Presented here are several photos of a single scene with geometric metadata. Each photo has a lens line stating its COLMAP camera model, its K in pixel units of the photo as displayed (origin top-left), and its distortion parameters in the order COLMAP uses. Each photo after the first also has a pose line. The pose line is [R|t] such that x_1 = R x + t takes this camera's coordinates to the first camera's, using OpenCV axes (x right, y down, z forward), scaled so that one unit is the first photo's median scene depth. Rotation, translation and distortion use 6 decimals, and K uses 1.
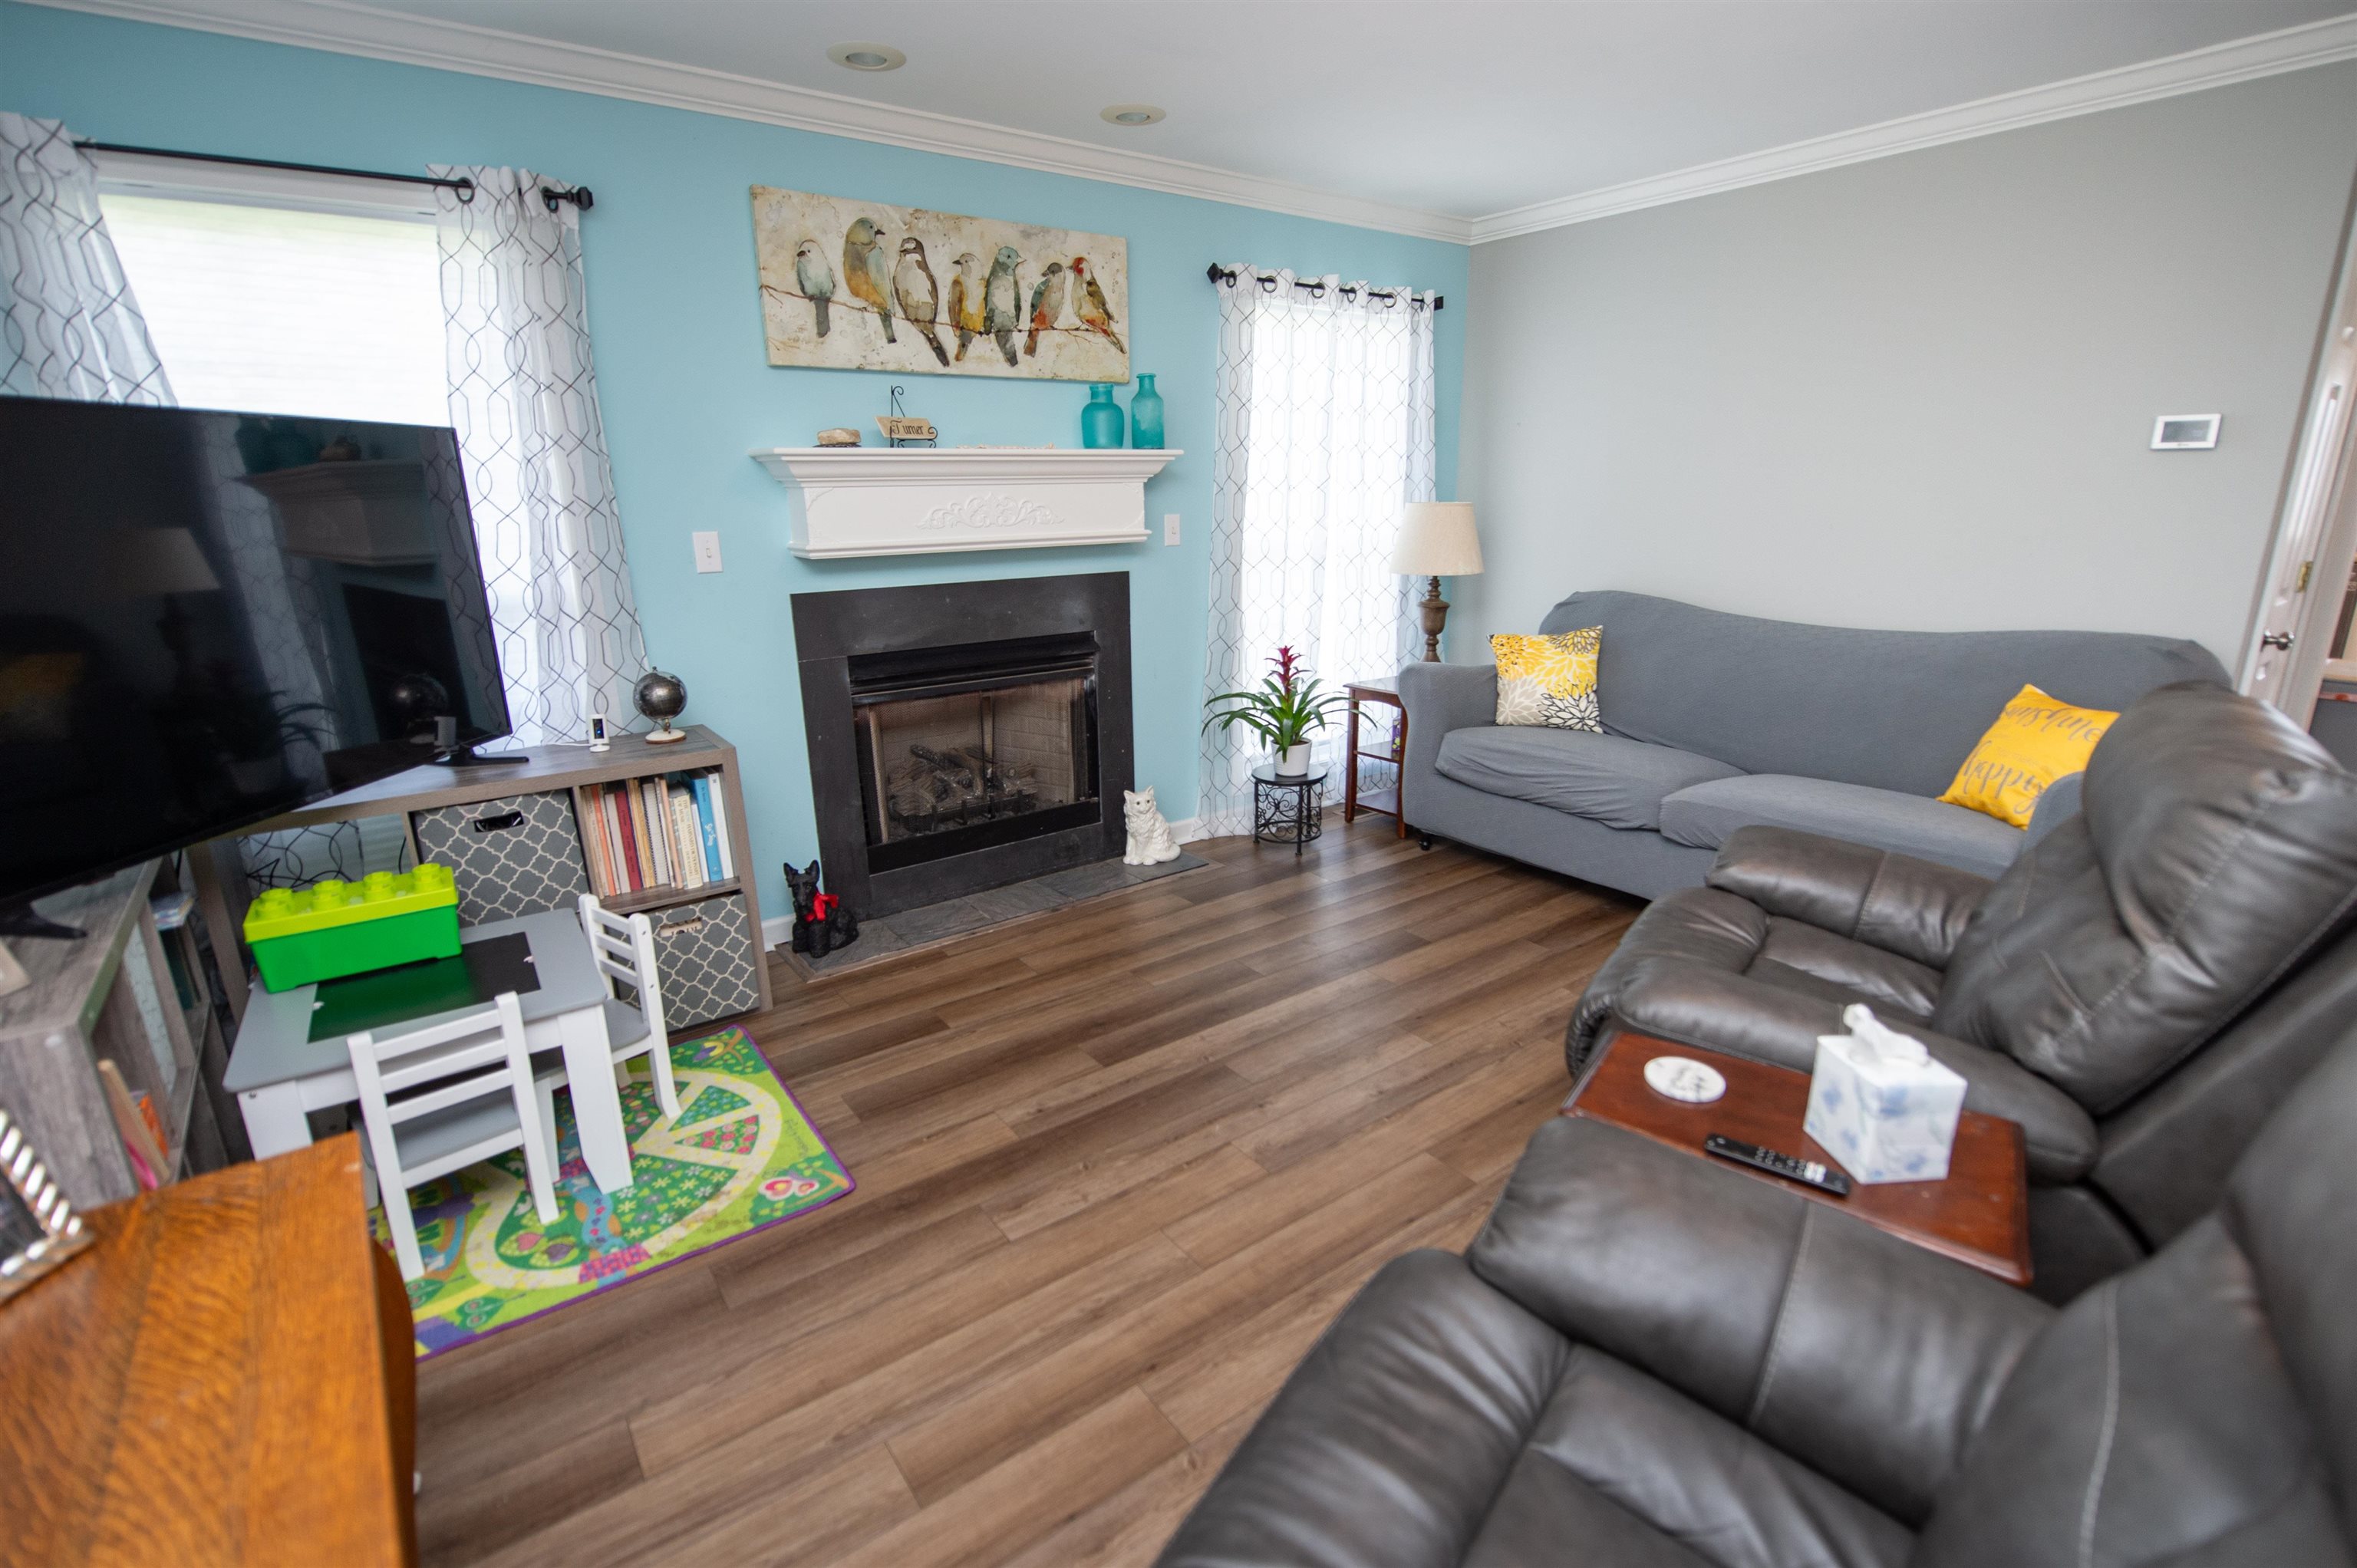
lens RADIAL K [[1086.8, 0, 1175.2], [0, 1086.8, 793.5], [0, 0, 1]] dist [-0.013910, -0.000454]
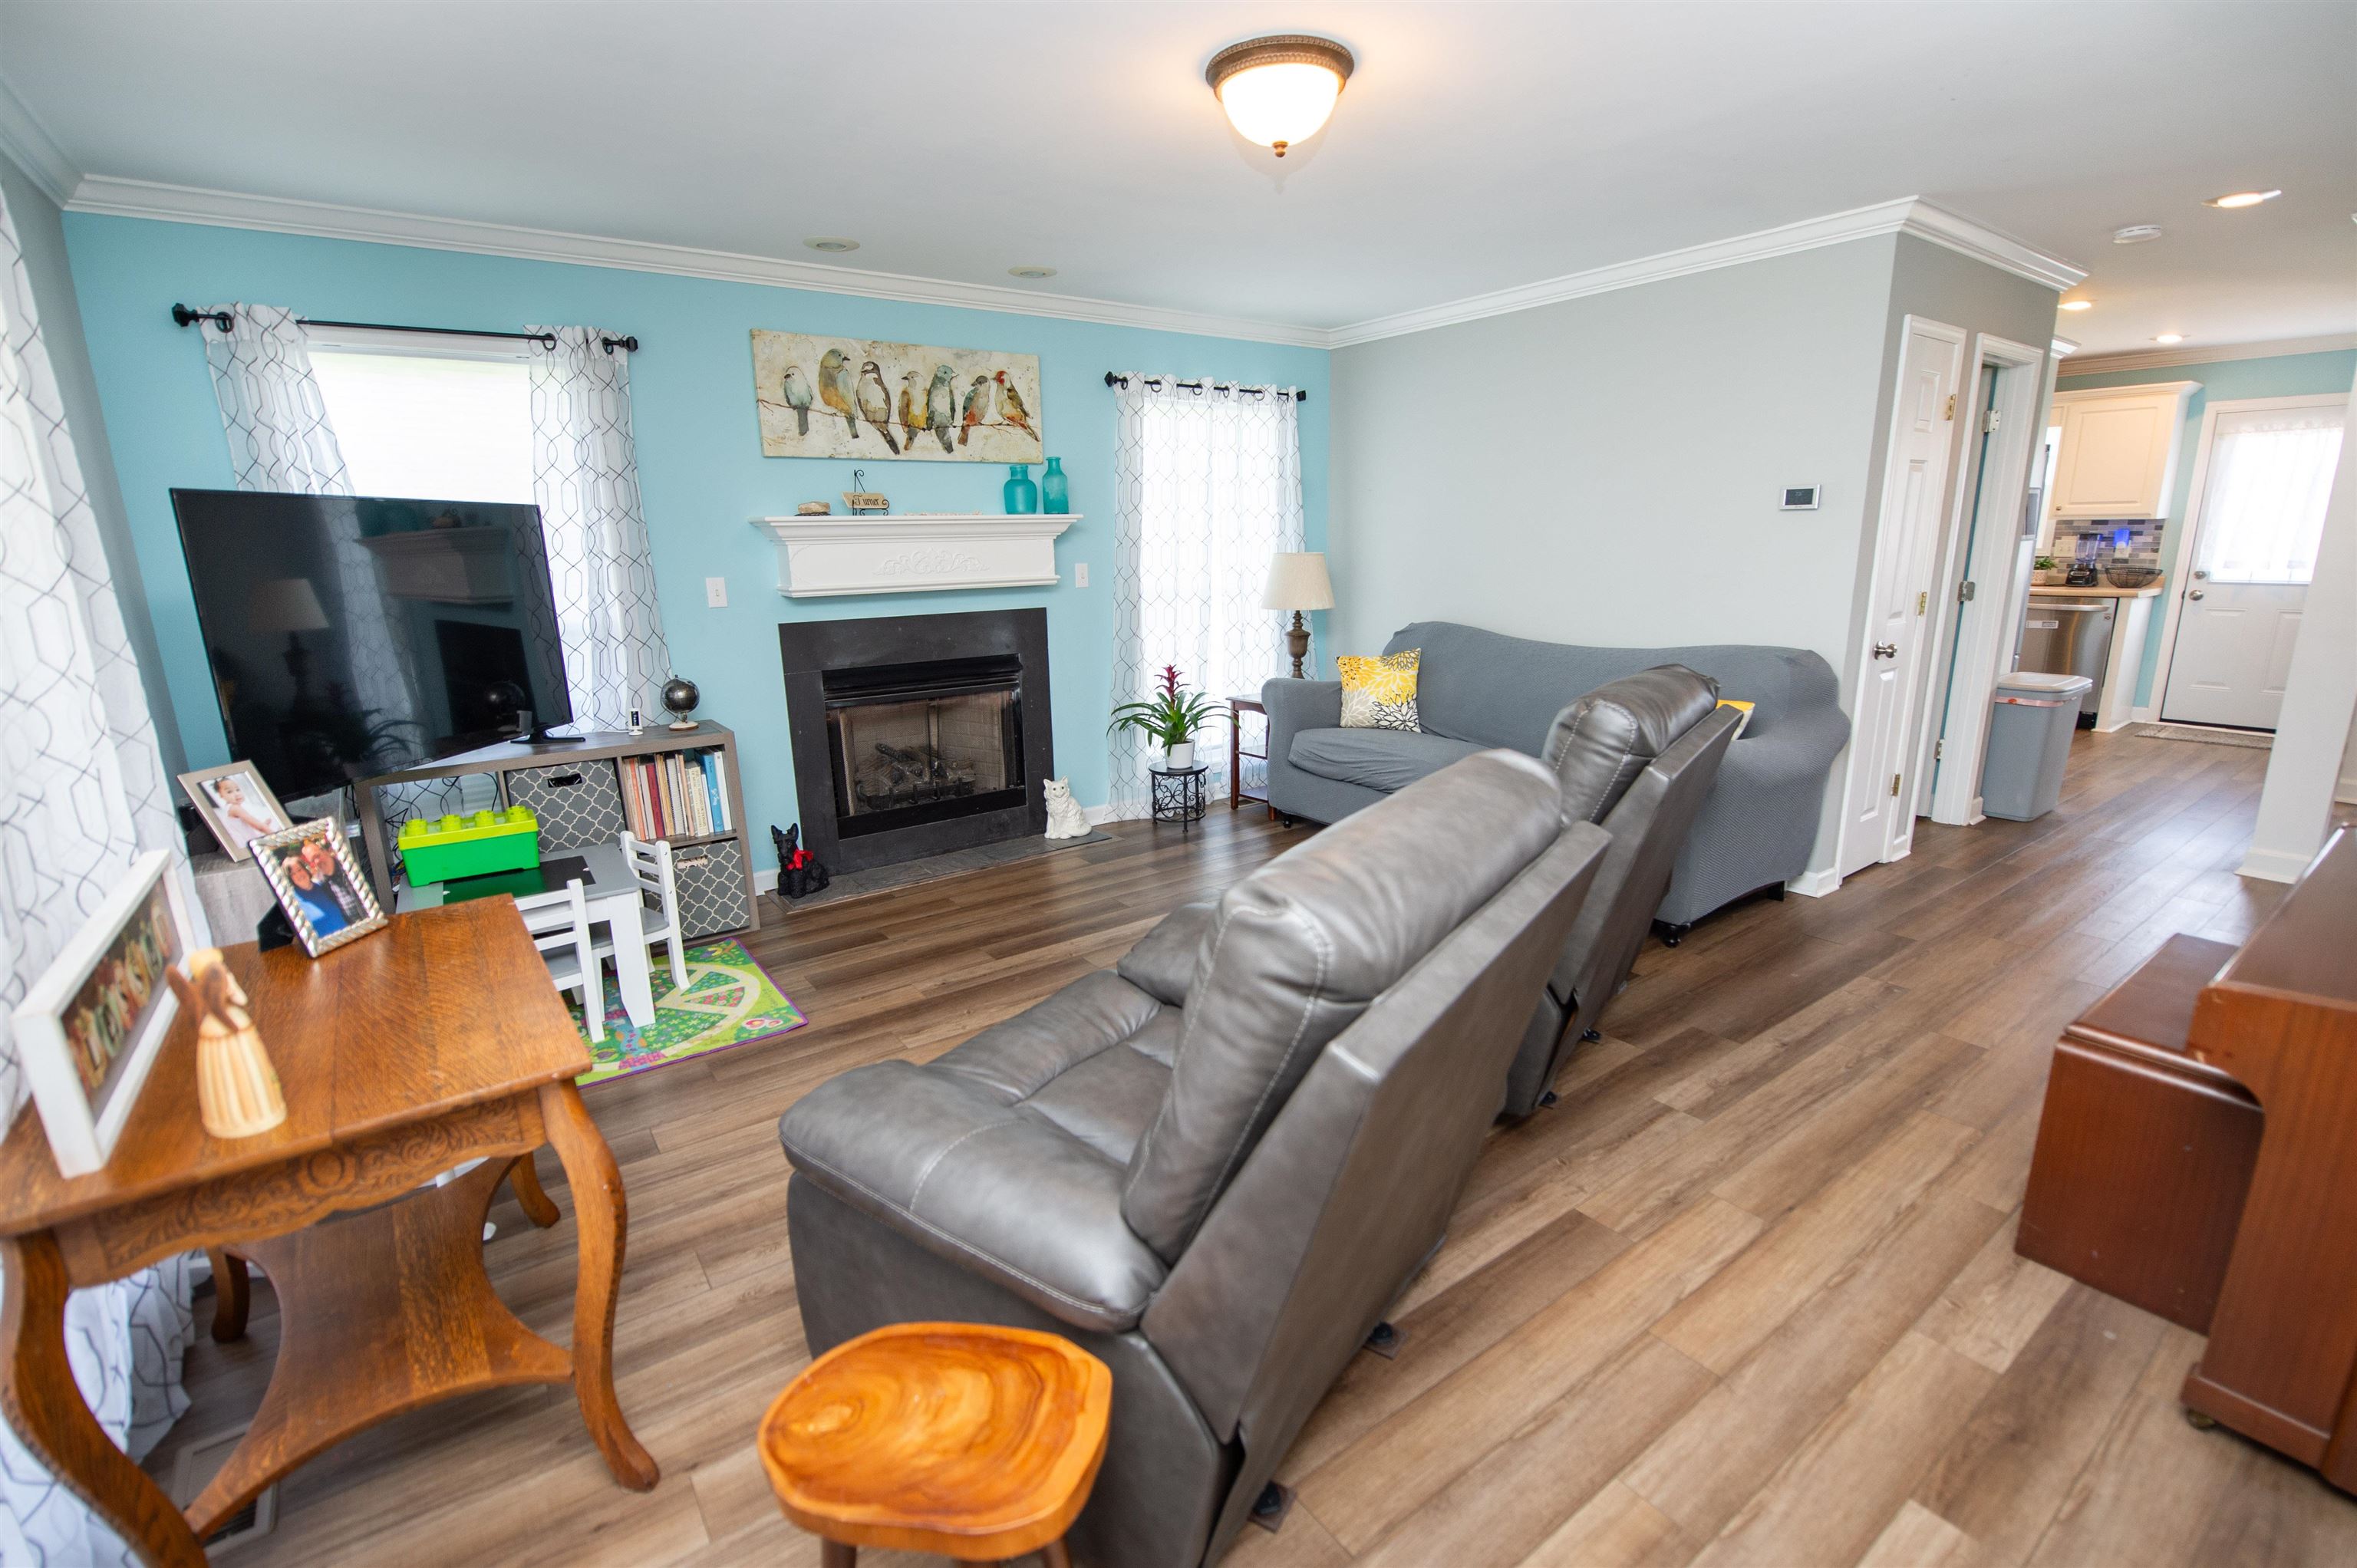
lens RADIAL K [[1069.8, 0, 1177.6], [0, 1069.8, 794.2], [0, 0, 1]] dist [-0.014968, -0.001128]
pose [[0.999956, -0.003806, -0.008526, 0.145955], [0.003454, 0.999158, -0.040885, 0.080581], [0.008674, 0.040854, 0.999127, -0.298048]]
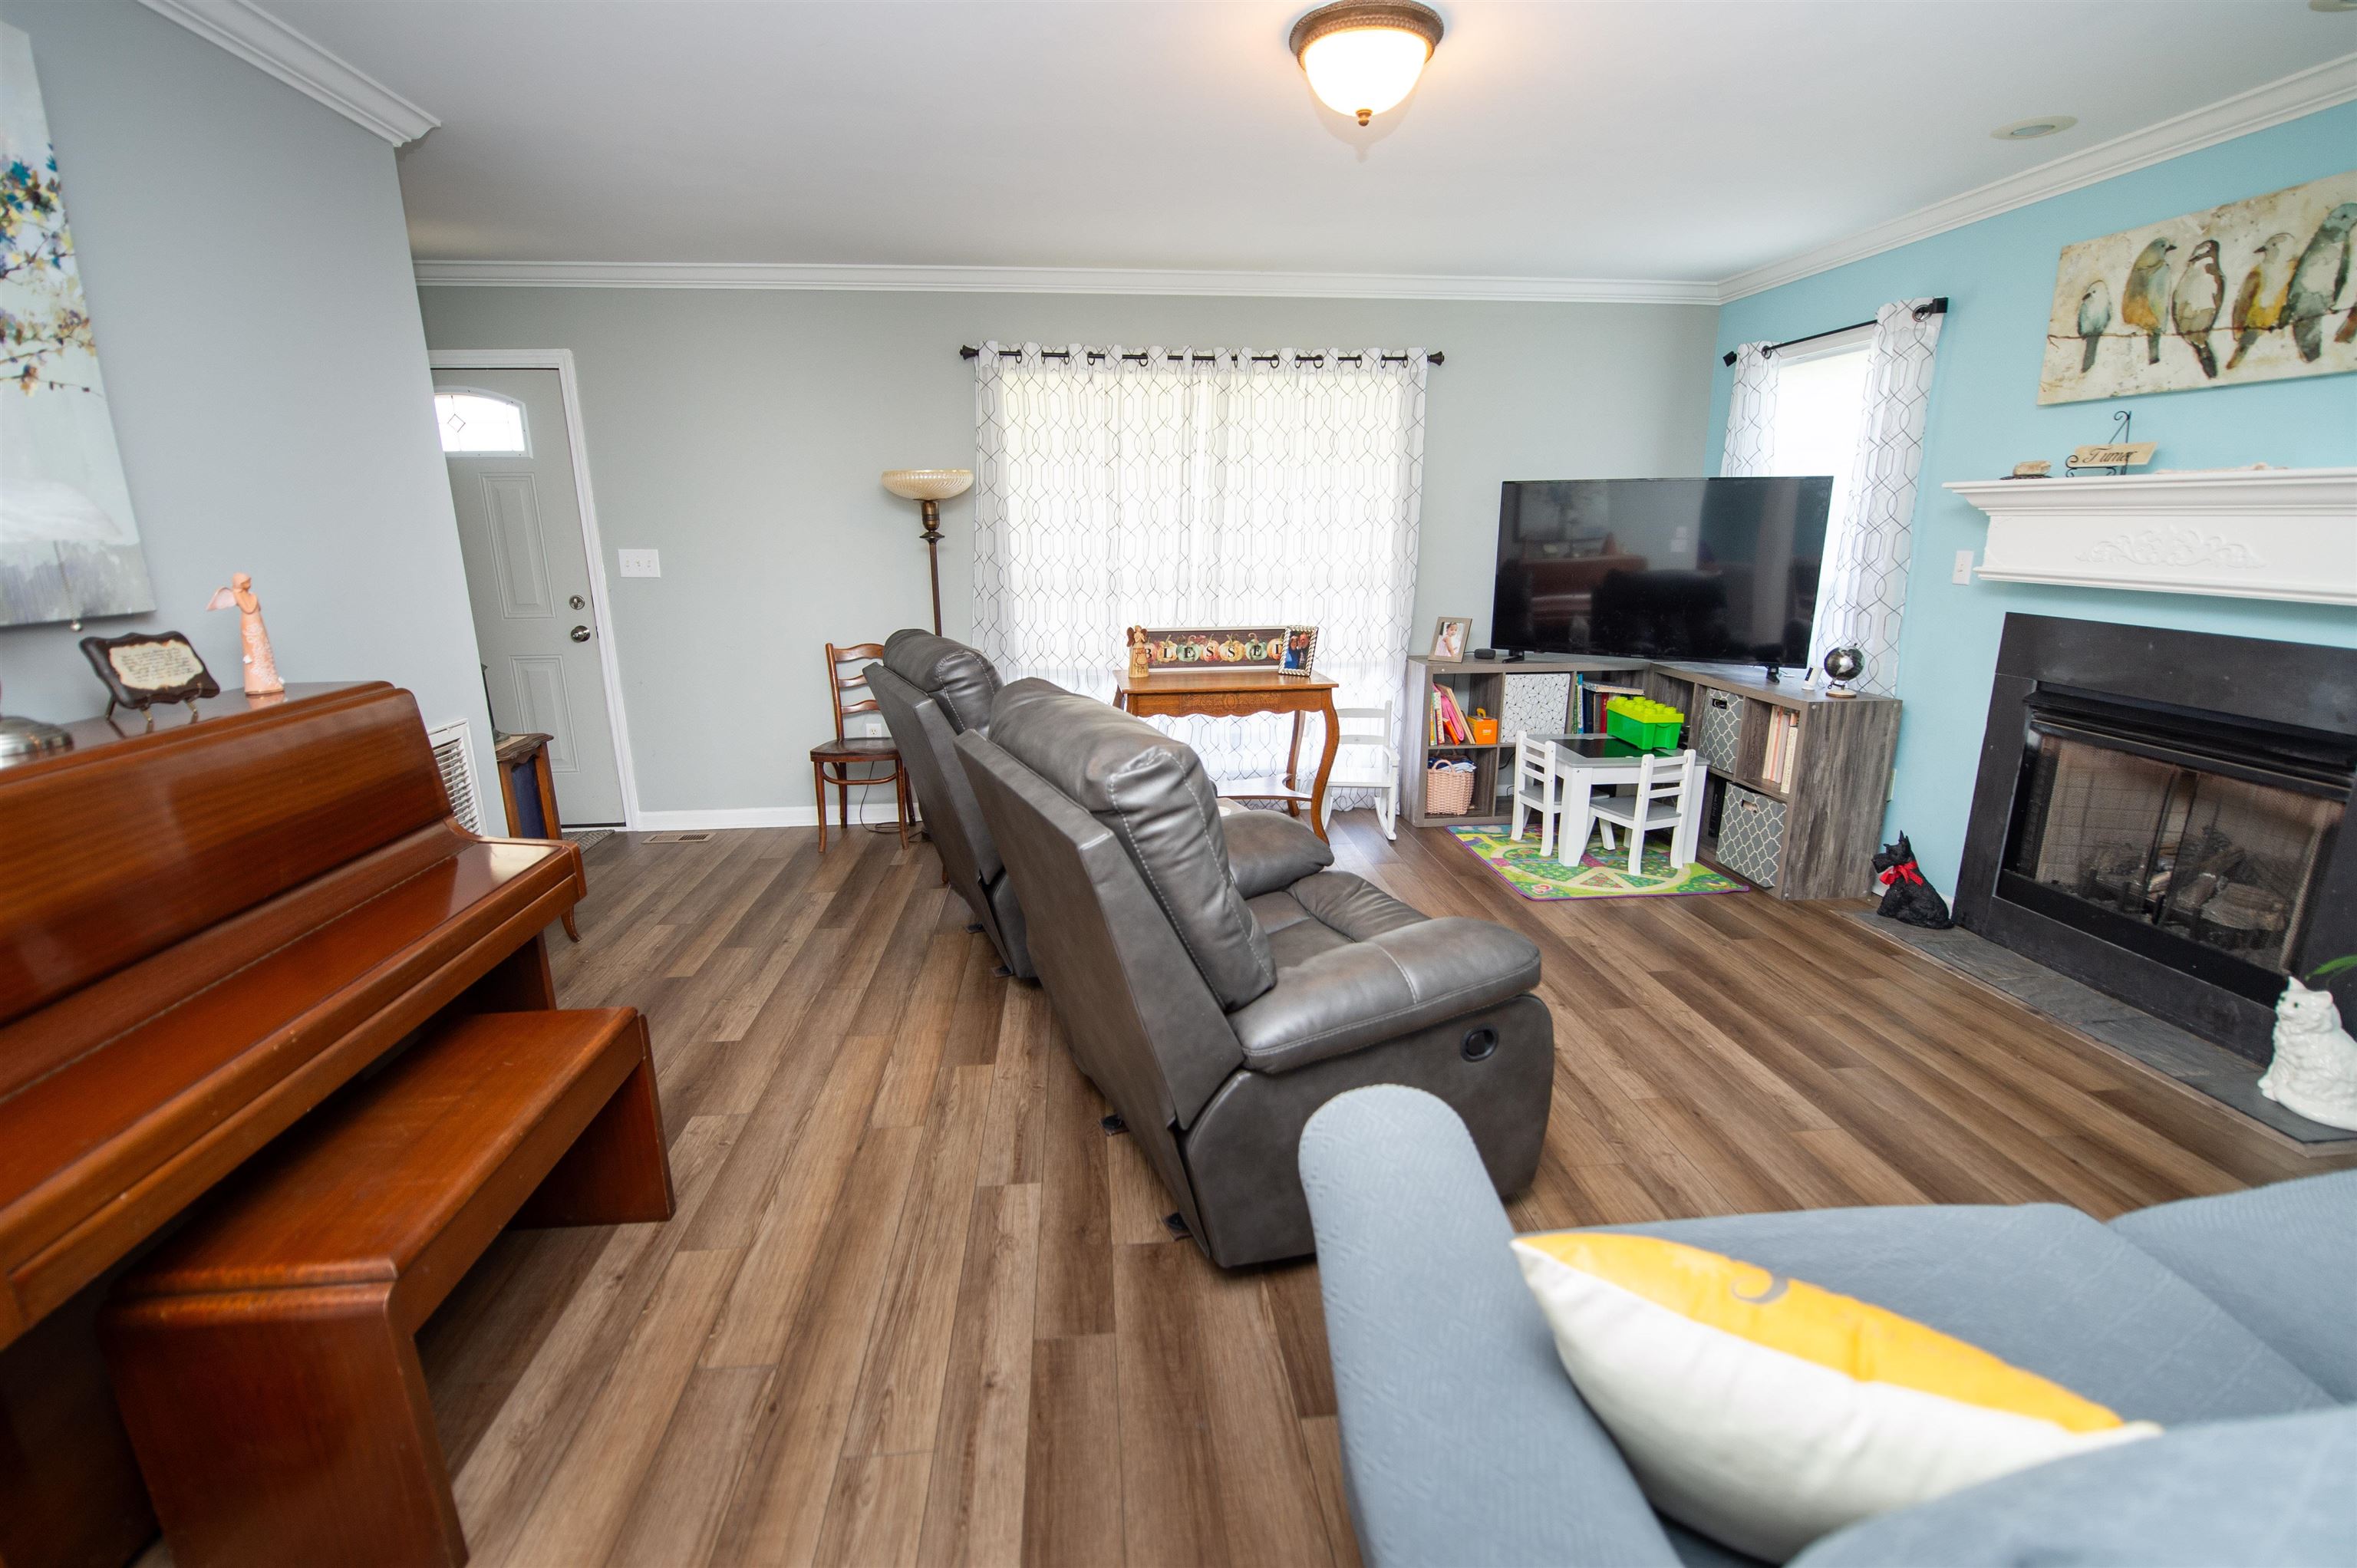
lens RADIAL K [[1043.6, 0, 1182.2], [0, 1043.6, 786.9], [0, 0, 1]] dist [-0.014297, -0.001182]
pose [[-0.516698, 0.228209, -0.825193, 0.964893], [-0.221710, 0.895280, 0.386417, -0.240462], [0.826963, 0.382615, -0.411993, 0.795117]]
